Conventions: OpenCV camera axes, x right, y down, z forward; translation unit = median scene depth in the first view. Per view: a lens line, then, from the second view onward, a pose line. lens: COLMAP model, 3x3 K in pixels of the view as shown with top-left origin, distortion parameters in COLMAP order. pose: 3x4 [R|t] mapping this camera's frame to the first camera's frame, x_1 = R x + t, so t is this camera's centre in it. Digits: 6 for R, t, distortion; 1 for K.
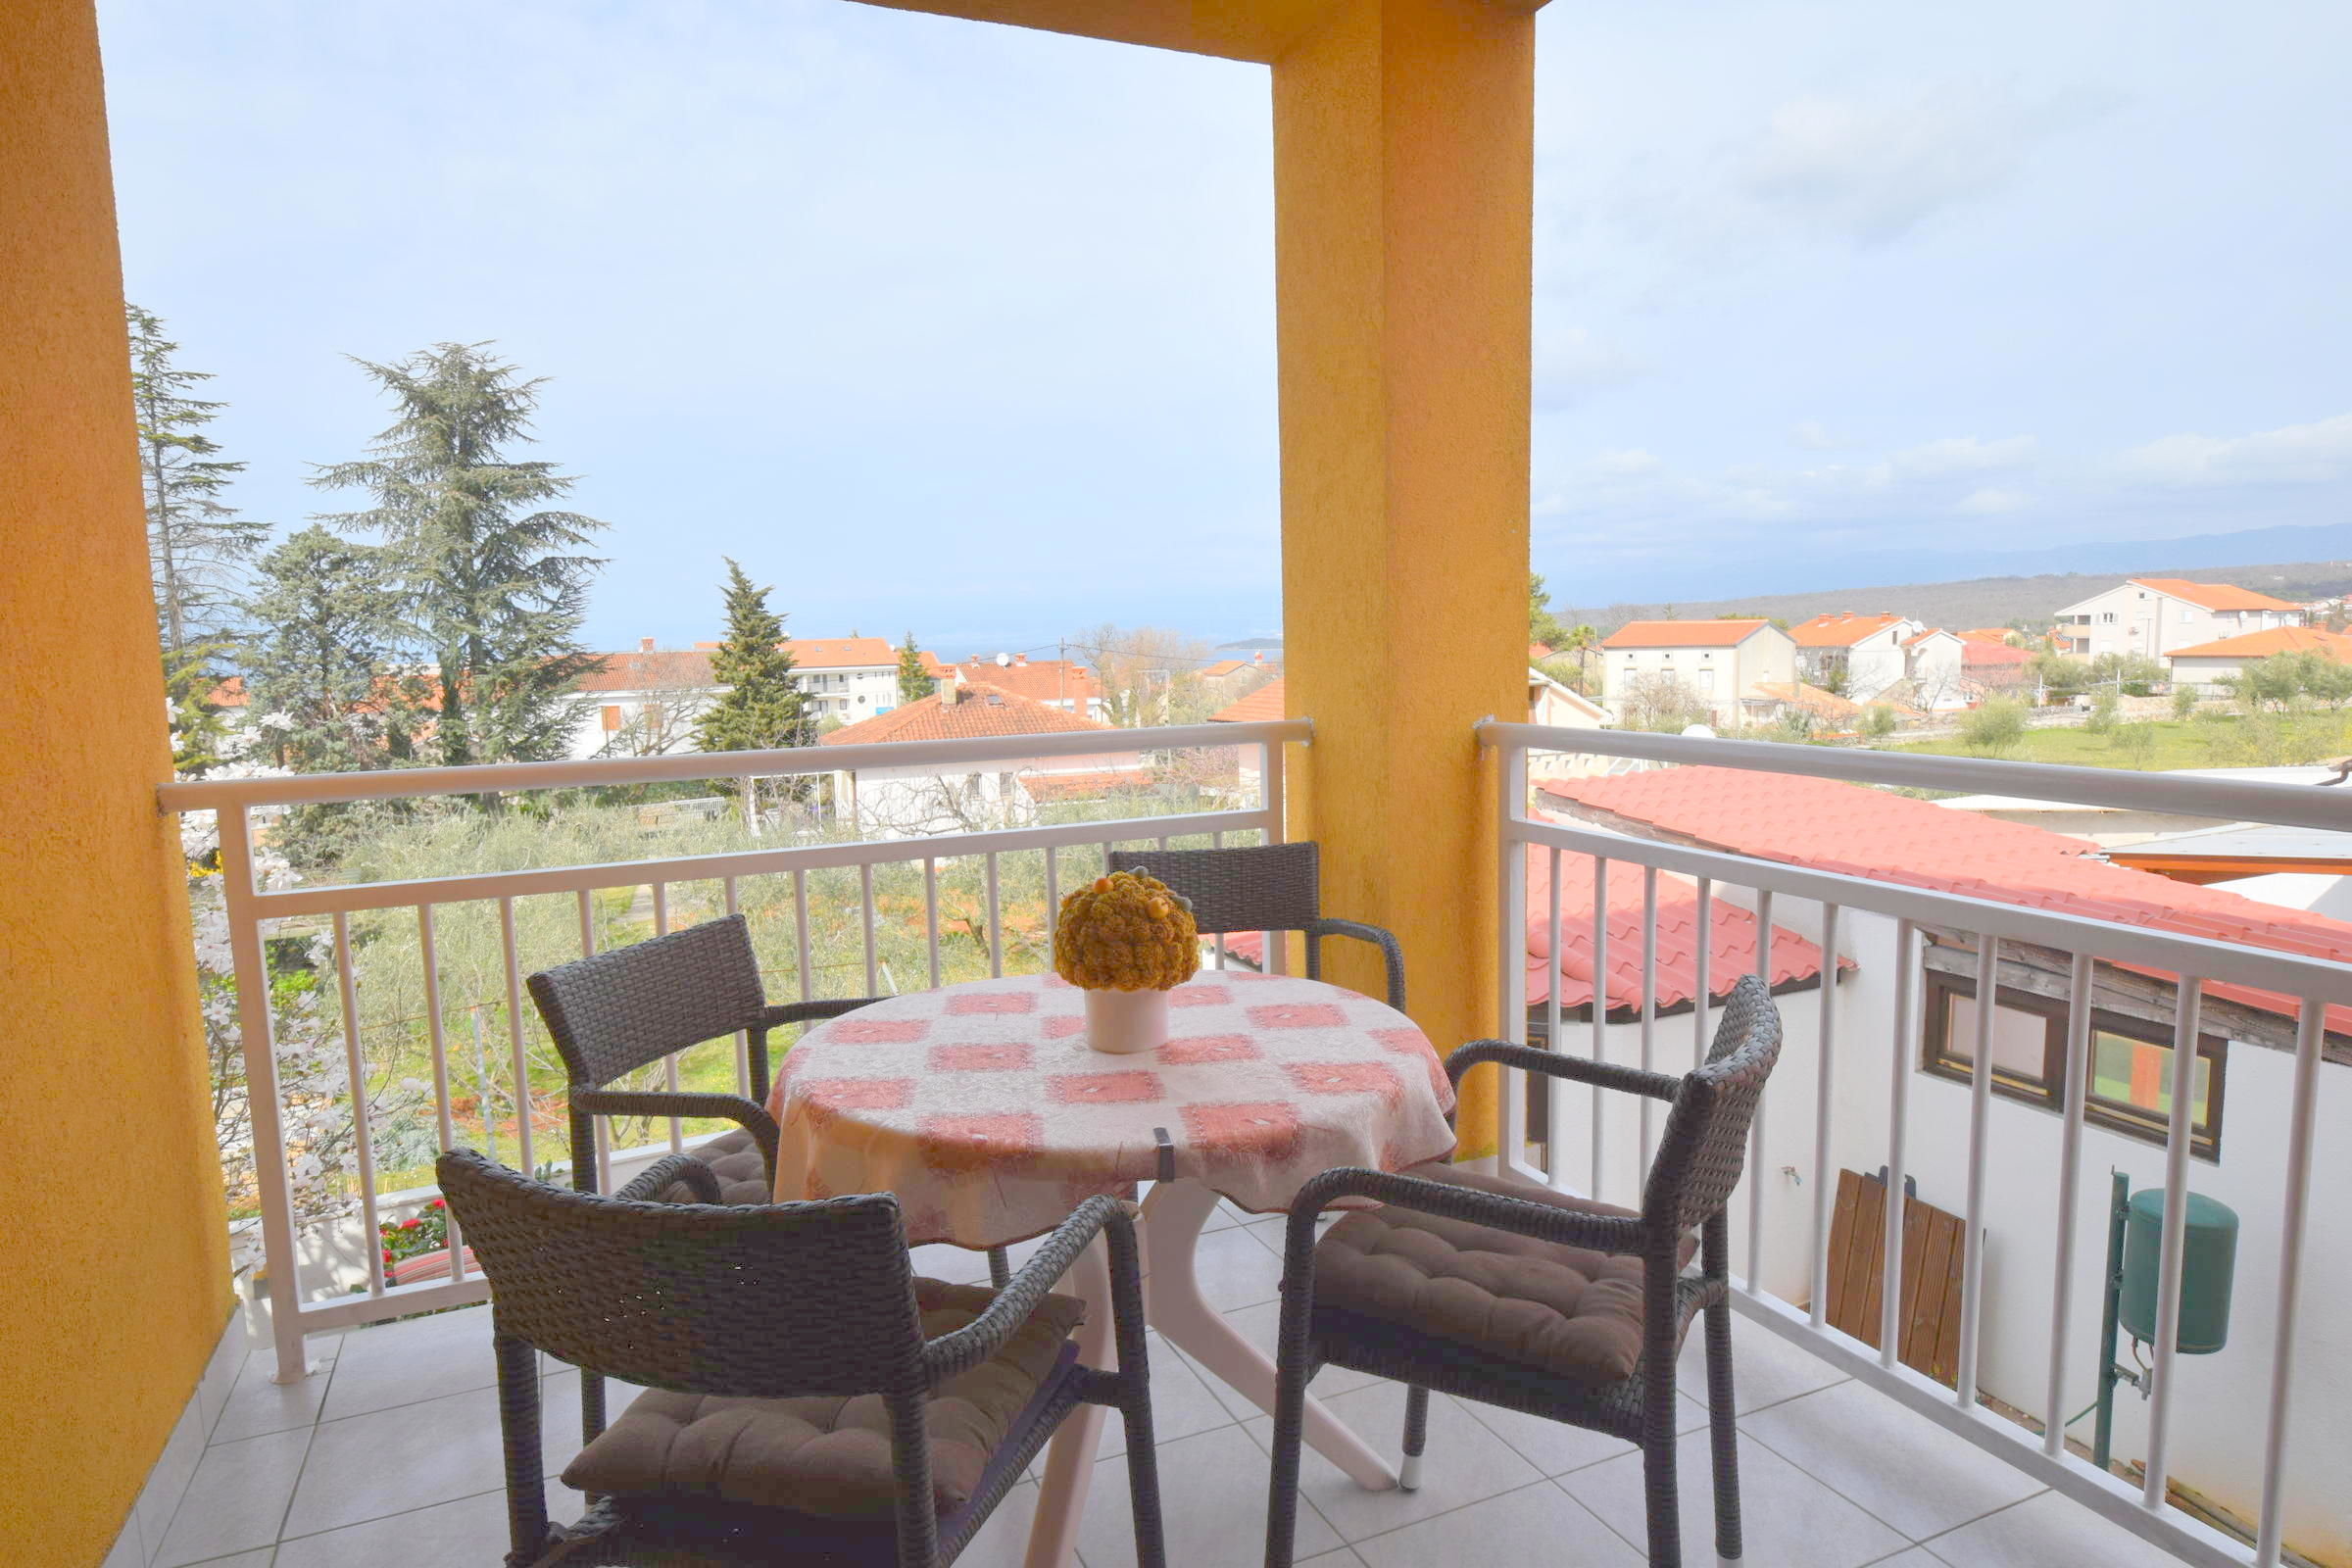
lens RADIAL K [[1432.6, 0, 1226.8], [0, 1432.6, 805.1], [0, 0, 1]] dist [0.002987, -0.015479]
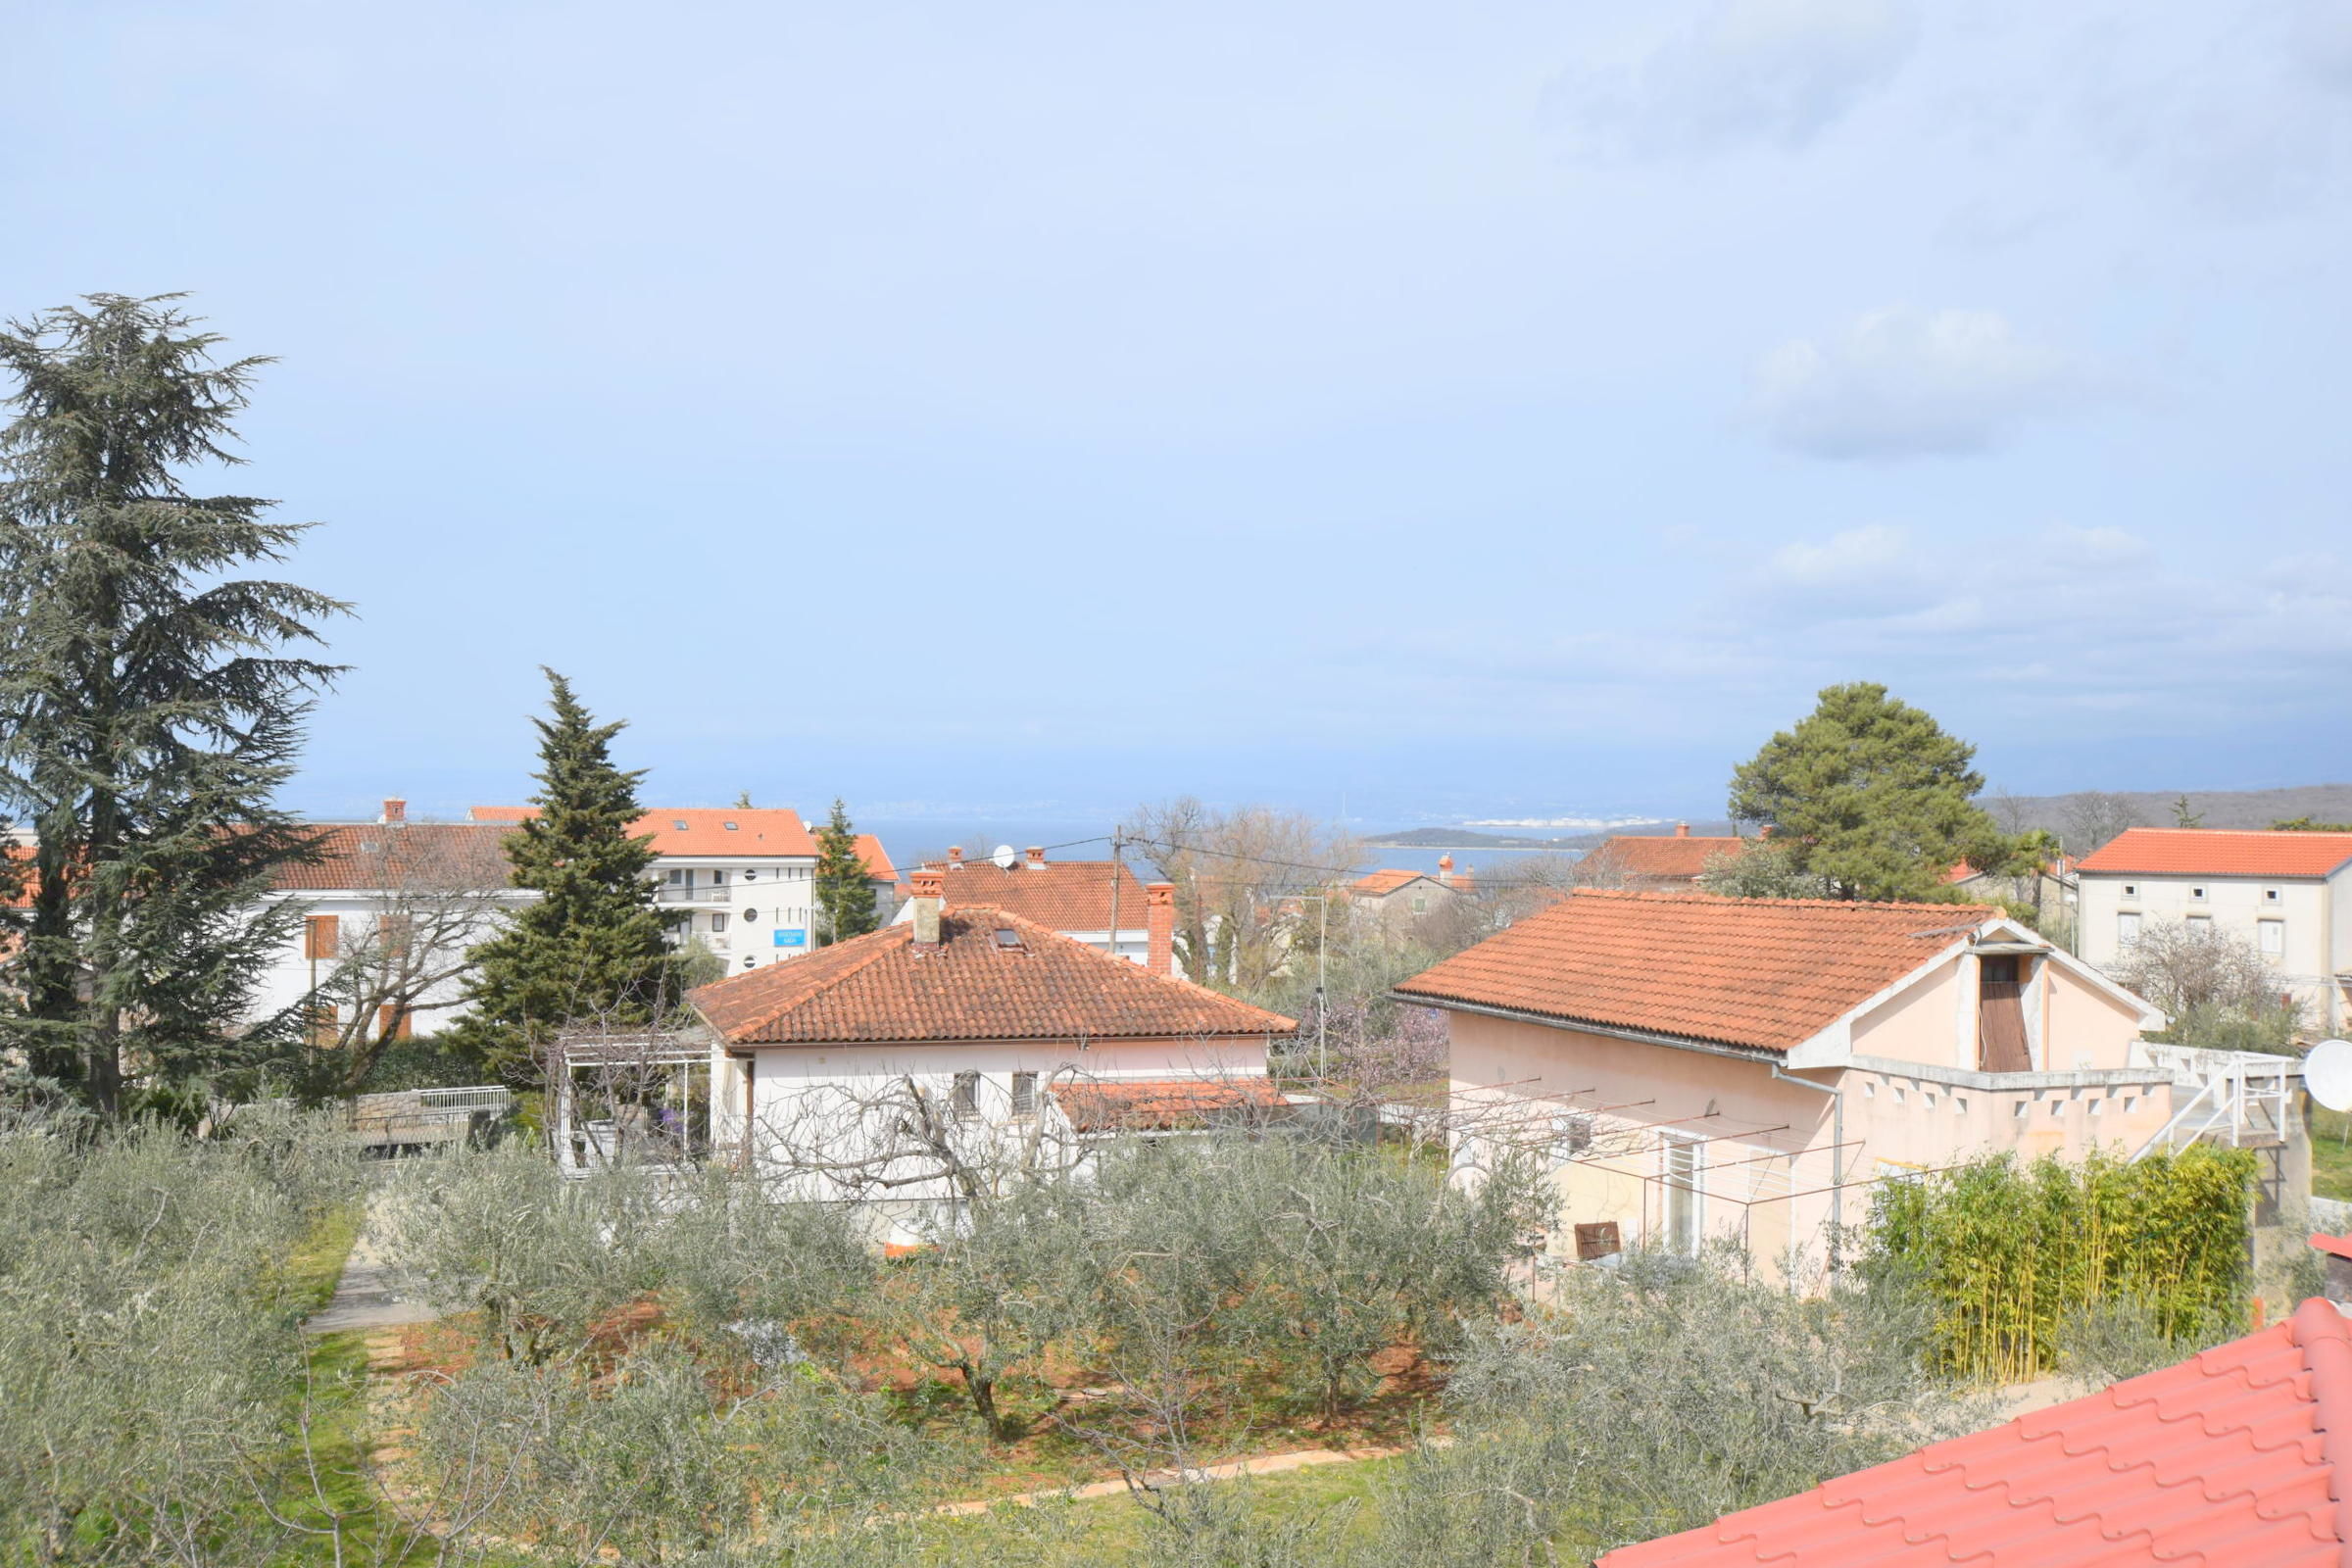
lens RADIAL K [[2354.2, 0, 1172.6], [0, 2354.2, 773.7], [0, 0, 1]] dist [0.060405, -0.170731]
pose [[0.997967, 0.033115, -0.054454, -0.049552], [-0.039813, 0.991114, -0.126914, -0.022504], [0.049768, 0.128824, 0.990418, 0.087567]]
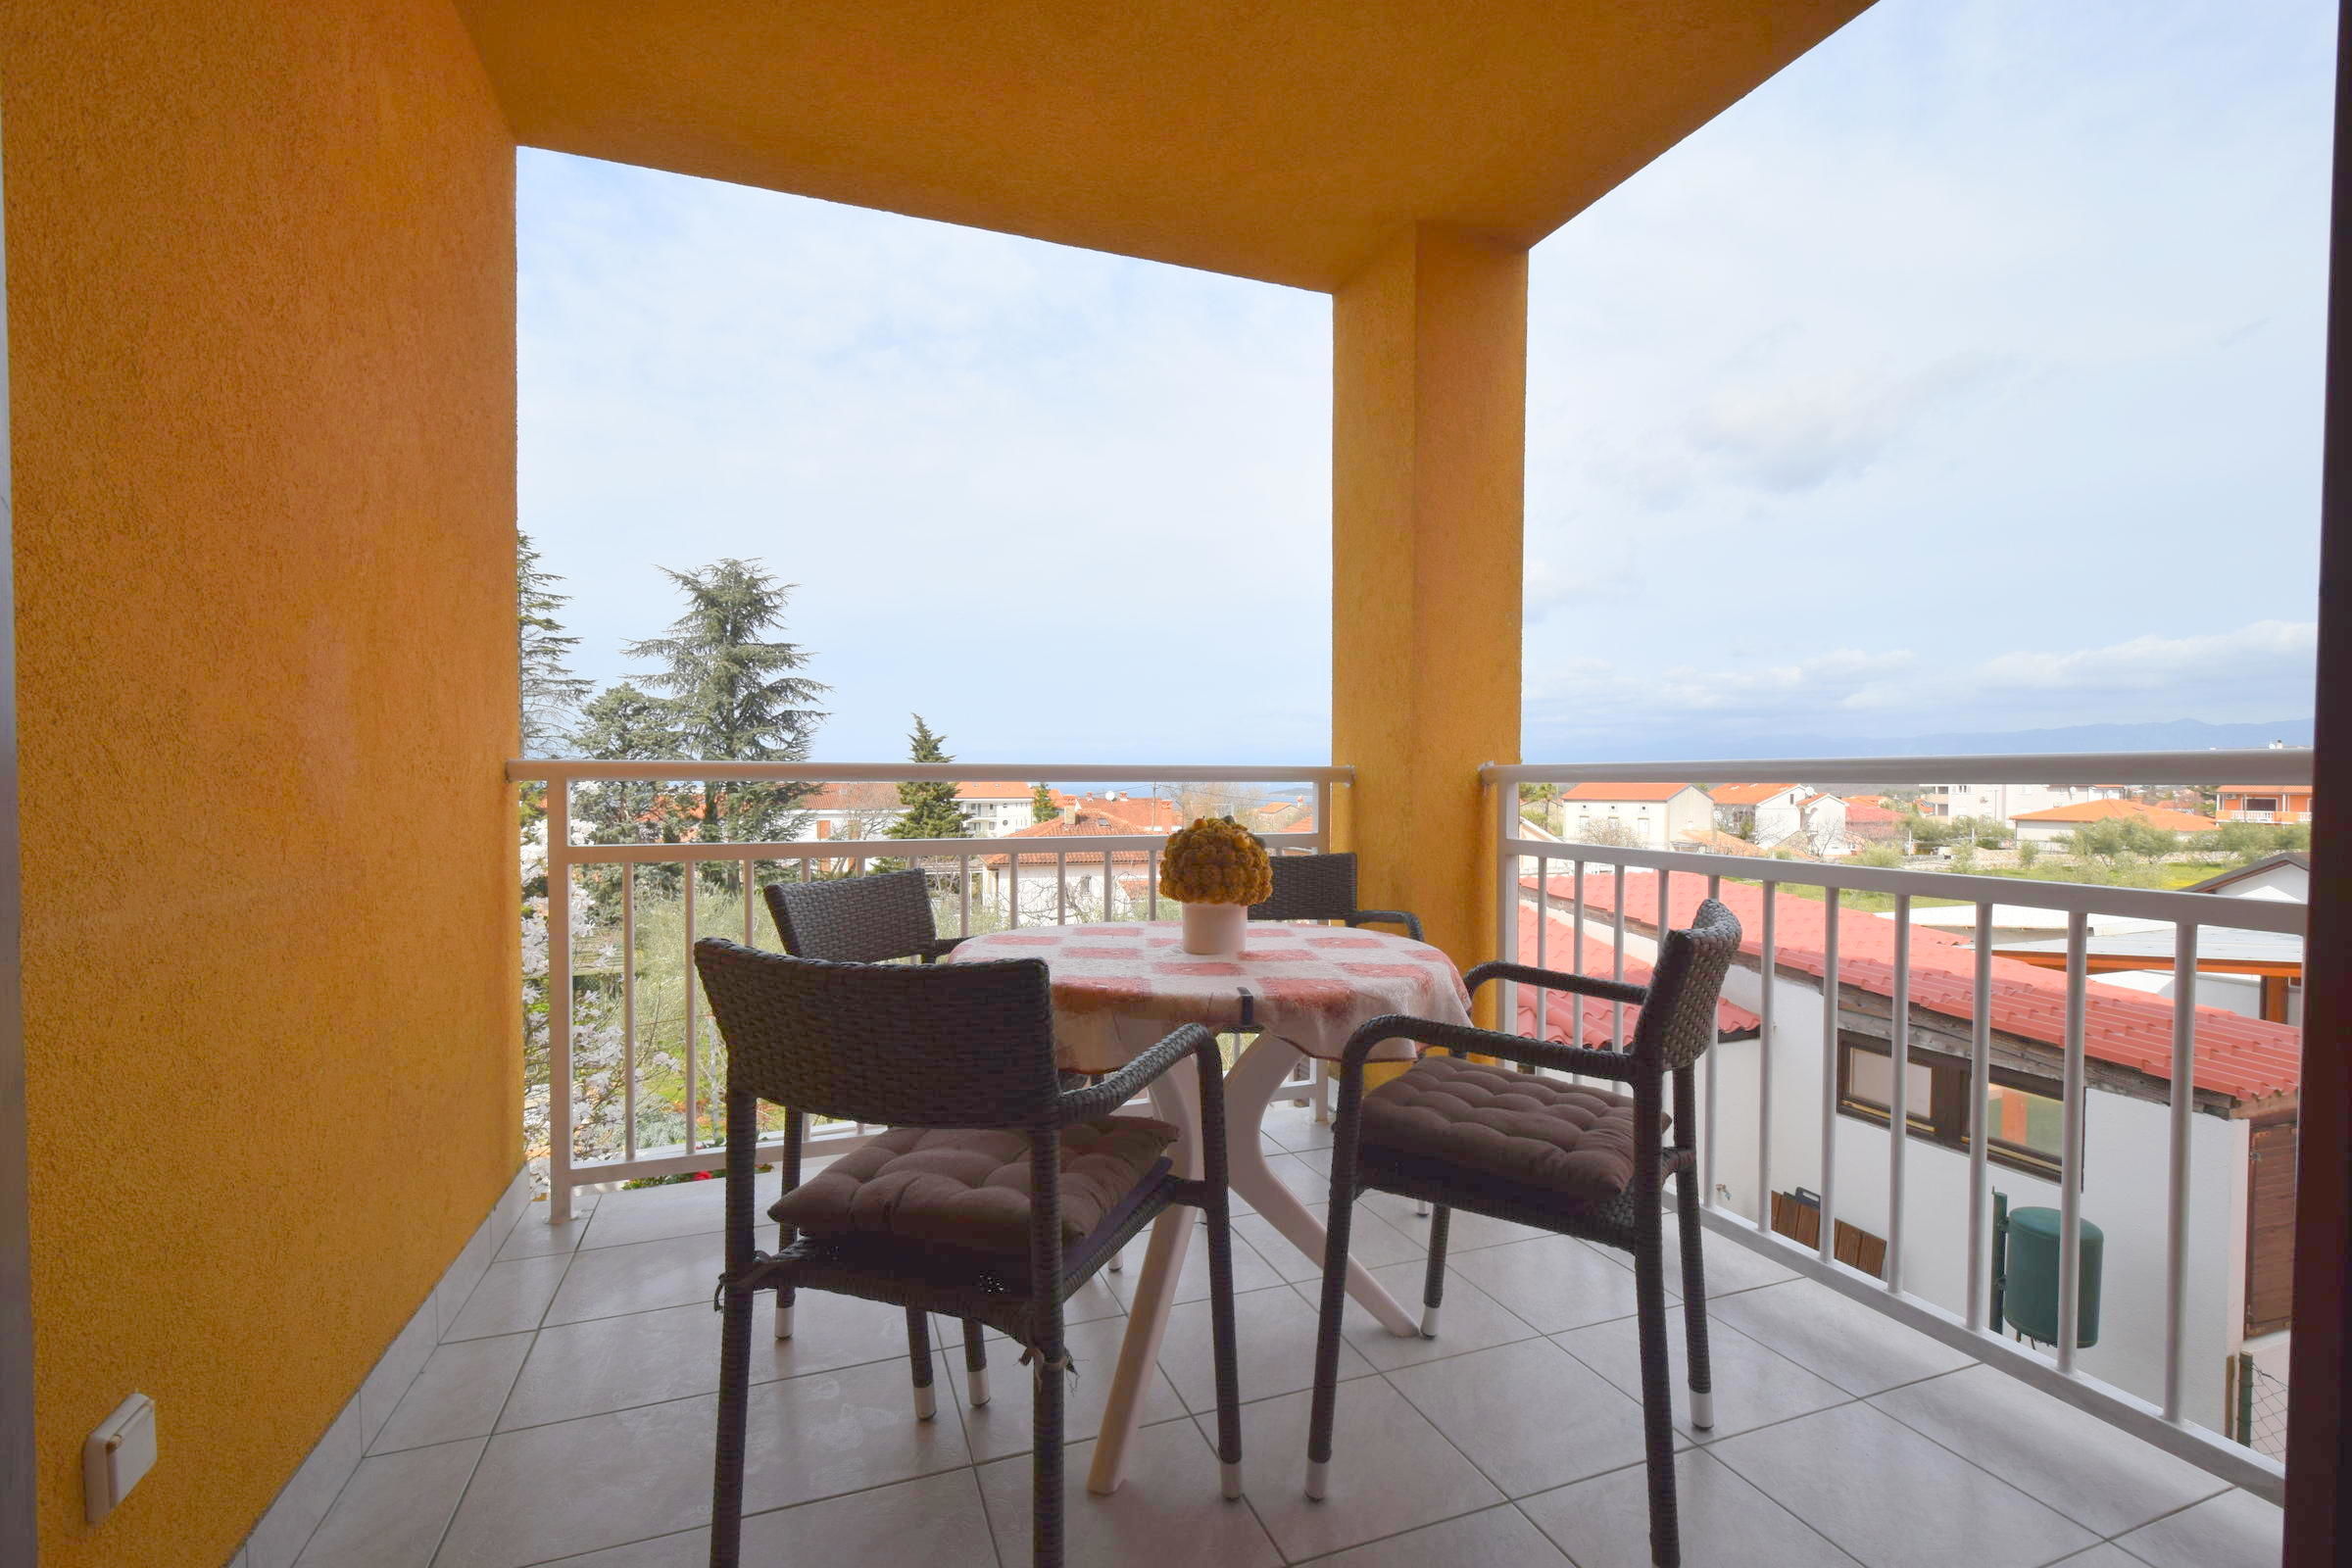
lens RADIAL K [[1074.4, 0, 1210.0], [0, 1074.4, 810.4], [0, 0, 1]] dist [0.009897, -0.012173]
pose [[0.997839, 0.026471, -0.060133, -0.001933], [-0.032467, 0.994353, -0.101039, 0.014794], [0.057119, 0.102773, 0.993064, 0.002761]]
